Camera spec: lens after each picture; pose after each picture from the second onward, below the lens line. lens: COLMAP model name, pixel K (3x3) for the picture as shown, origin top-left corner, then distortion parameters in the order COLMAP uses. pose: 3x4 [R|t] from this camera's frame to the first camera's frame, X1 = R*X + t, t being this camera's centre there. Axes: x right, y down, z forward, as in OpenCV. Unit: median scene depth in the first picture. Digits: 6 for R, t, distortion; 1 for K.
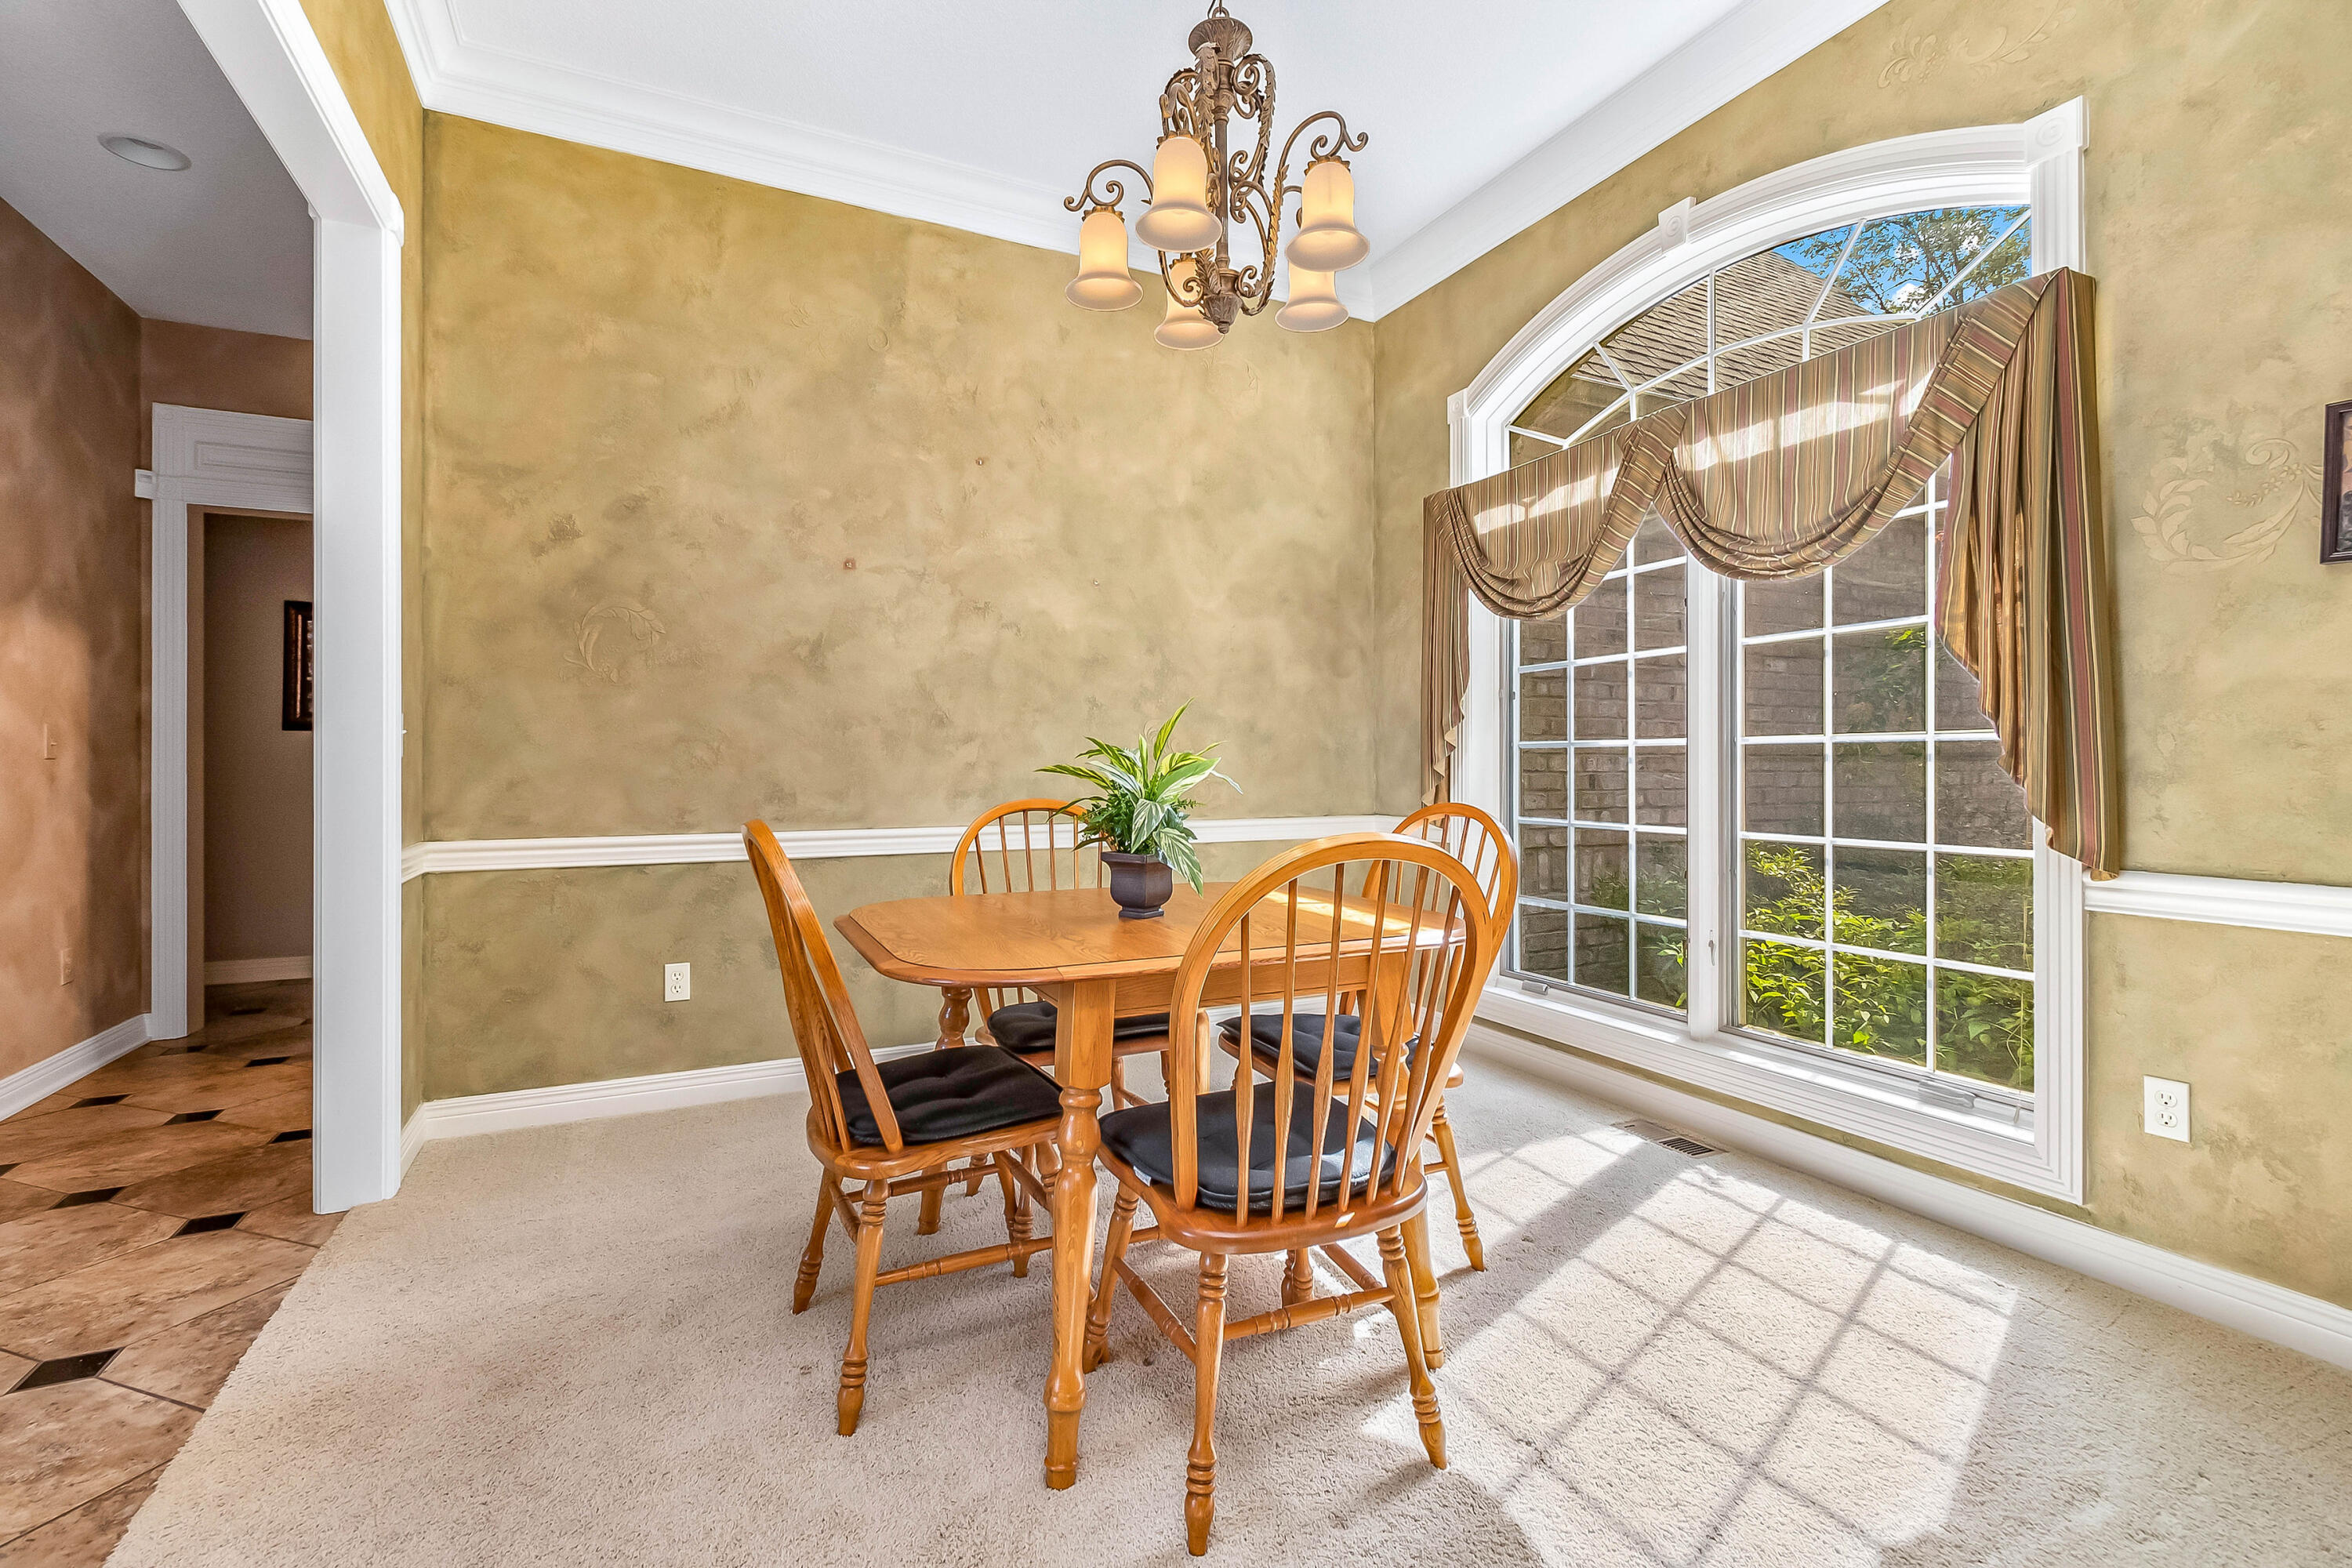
lens RADIAL K [[1044.8, 0, 1178.4], [0, 1044.8, 761.9], [0, 0, 1]] dist [0.002864, -0.001009]
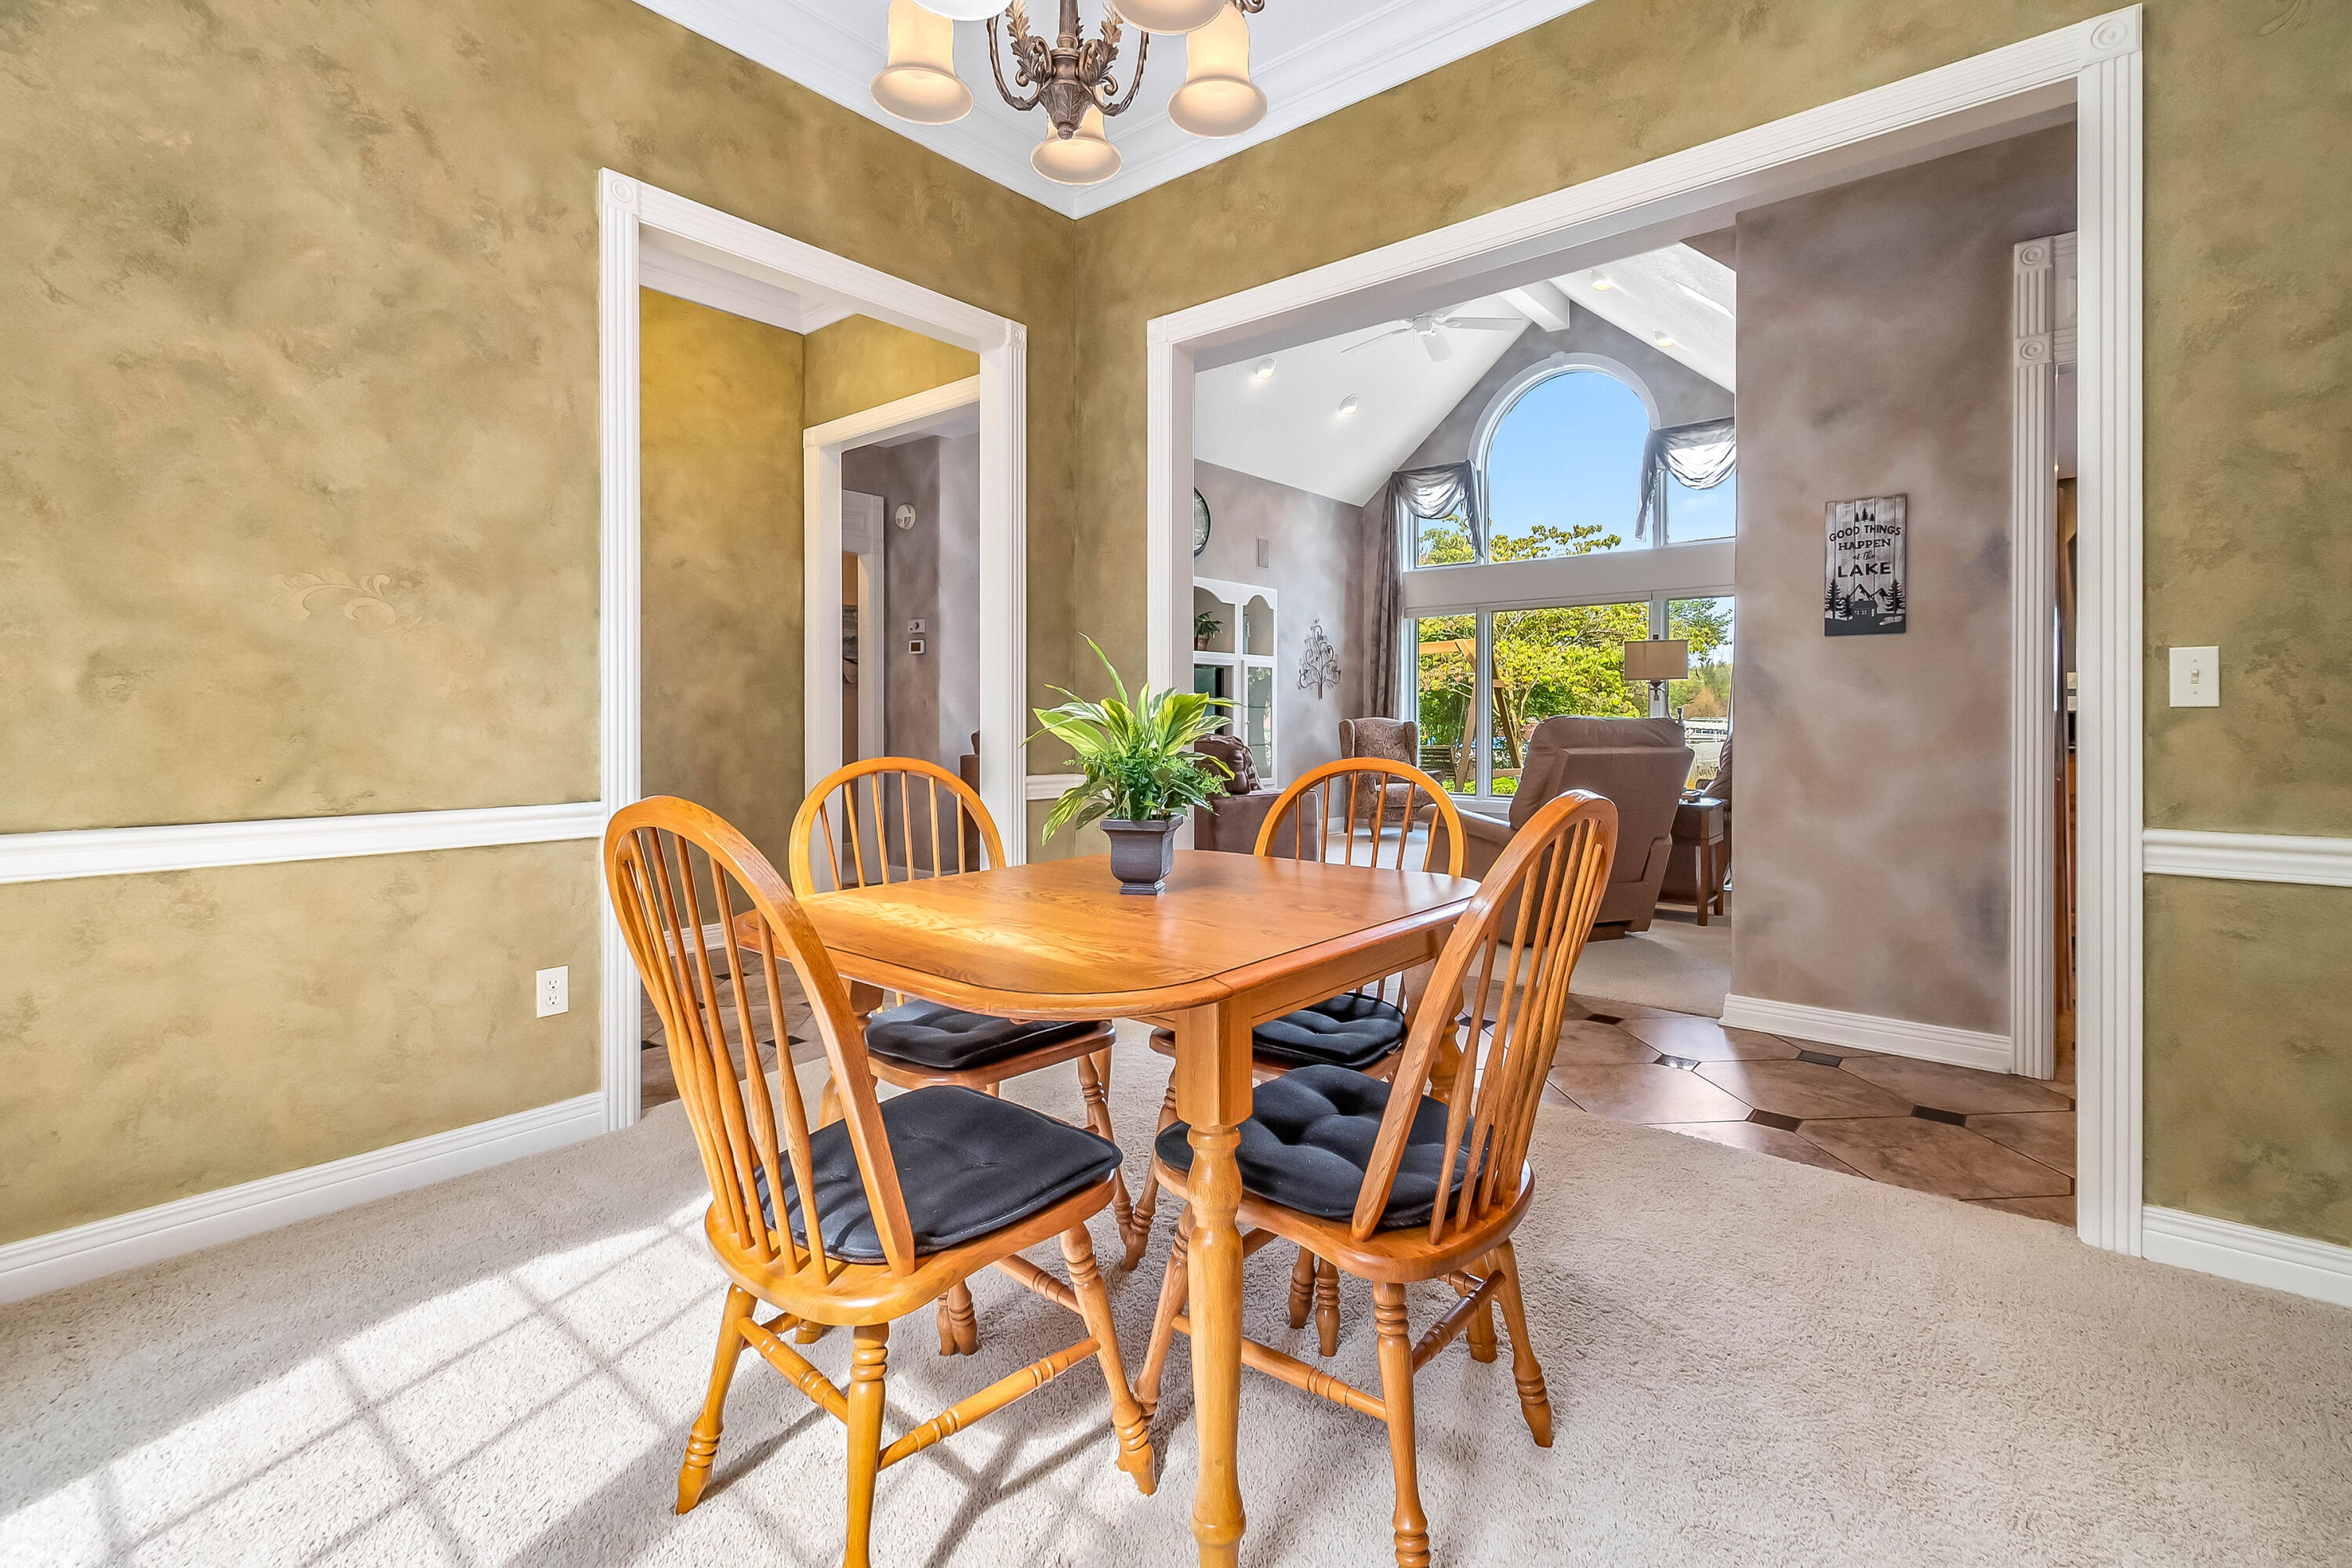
lens RADIAL K [[1062.1, 0, 1177.4], [0, 1062.1, 717.2], [0, 0, 1]] dist [-0.000129, -0.000235]
pose [[-0.916434, 0.001203, -0.400183, 0.195223], [0.000983, 0.999999, 0.000756, 0.001903], [0.400184, 0.000299, -0.916435, 1.223316]]
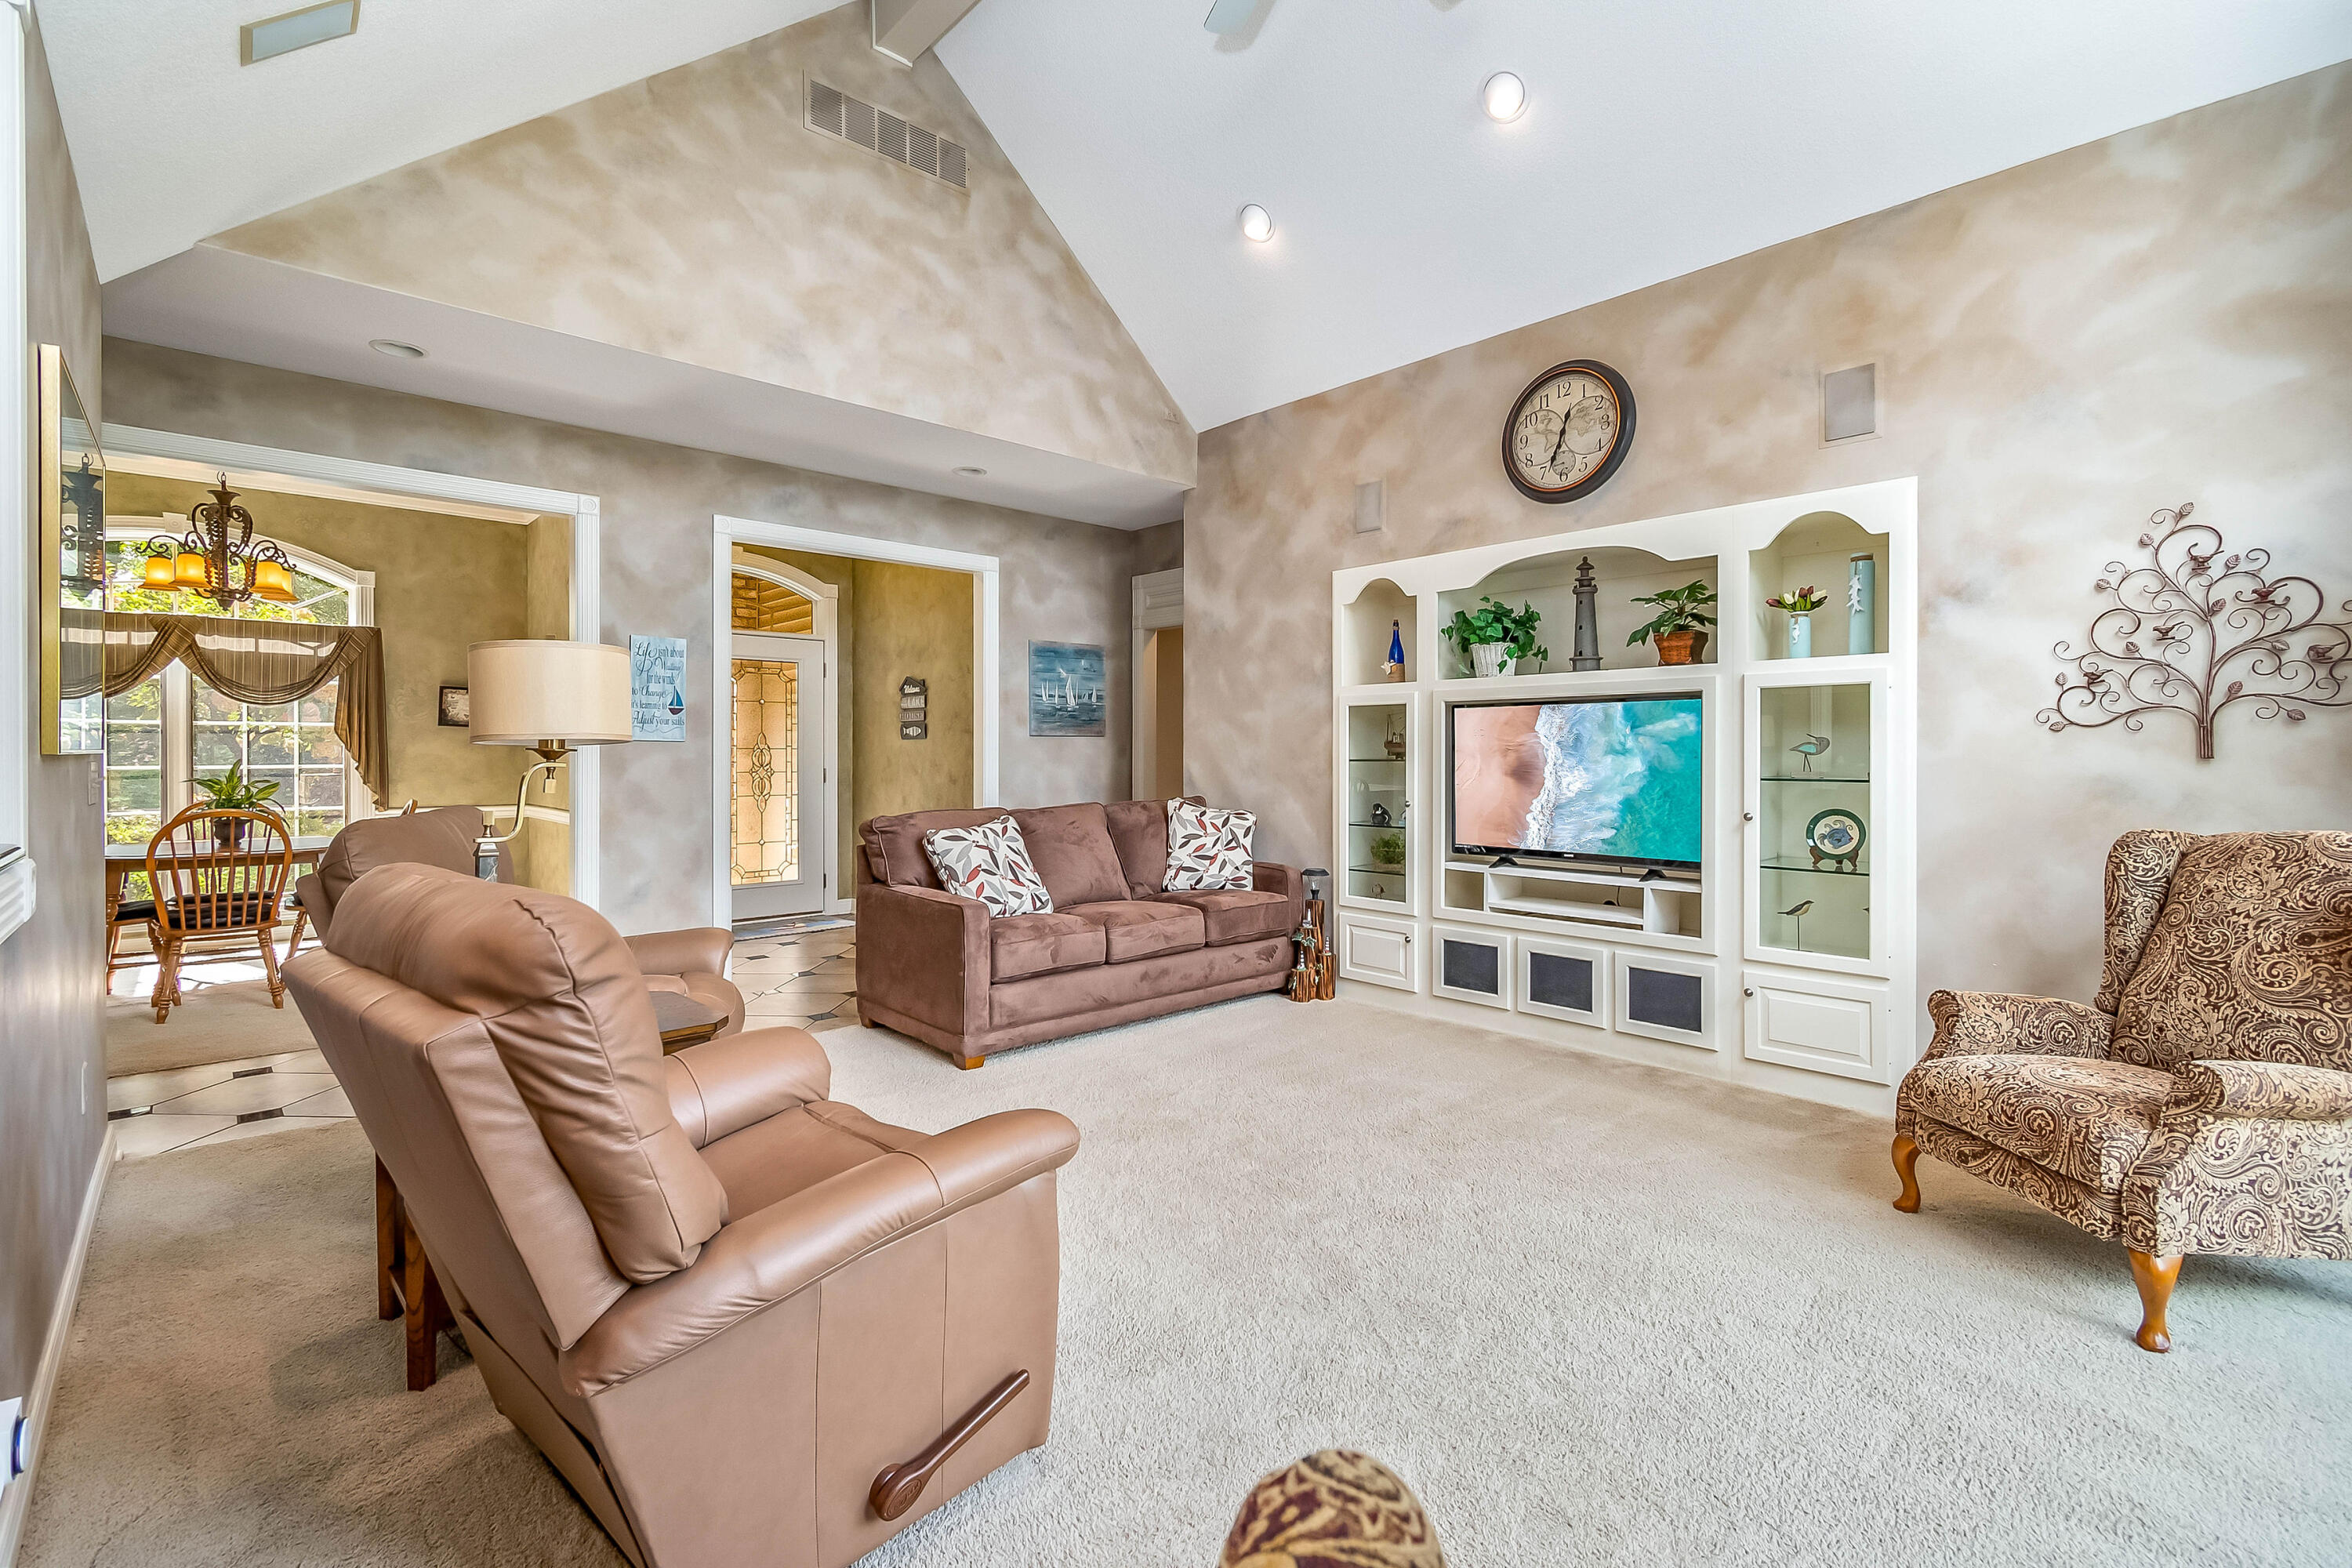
lens RADIAL K [[1039.2, 0, 1183.2], [0, 1039.2, 757.1], [0, 0, 1]] dist [0.000173, -0.000737]
pose [[-0.295333, -0.002666, 0.955391, -2.110722], [-0.002270, 0.999995, 0.002089, -0.051866], [-0.955392, -0.001552, -0.295338, -0.318768]]
